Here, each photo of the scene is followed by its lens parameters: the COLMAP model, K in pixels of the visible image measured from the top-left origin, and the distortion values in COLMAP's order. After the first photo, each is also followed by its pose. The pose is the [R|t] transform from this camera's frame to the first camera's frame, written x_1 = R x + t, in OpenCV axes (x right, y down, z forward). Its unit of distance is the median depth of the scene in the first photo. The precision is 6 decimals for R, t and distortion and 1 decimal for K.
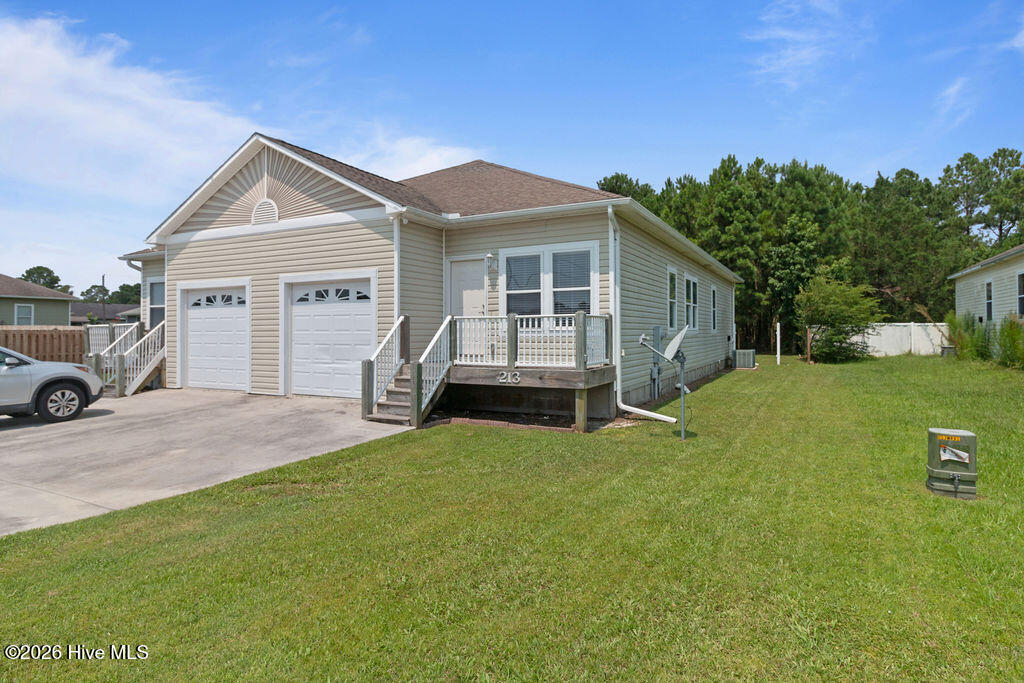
lens RADIAL K [[557.2, 0, 512.0], [0, 557.2, 341.5], [0, 0, 1]] dist [0.000200, -0.000154]
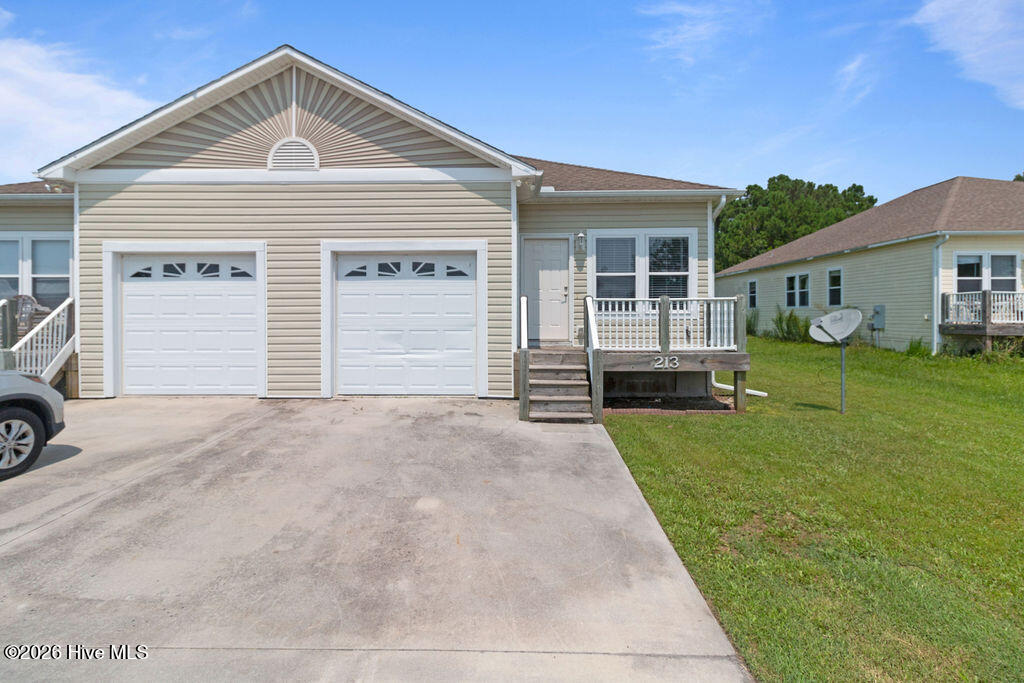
lens RADIAL K [[482.1, 0, 513.1], [0, 482.1, 325.9], [0, 0, 1]] dist [-0.001022, -0.000307]
pose [[0.893087, -0.009635, 0.449782, -0.517469], [0.006541, 0.999943, 0.008433, -0.006489], [-0.449837, -0.004589, 0.893099, 0.314942]]
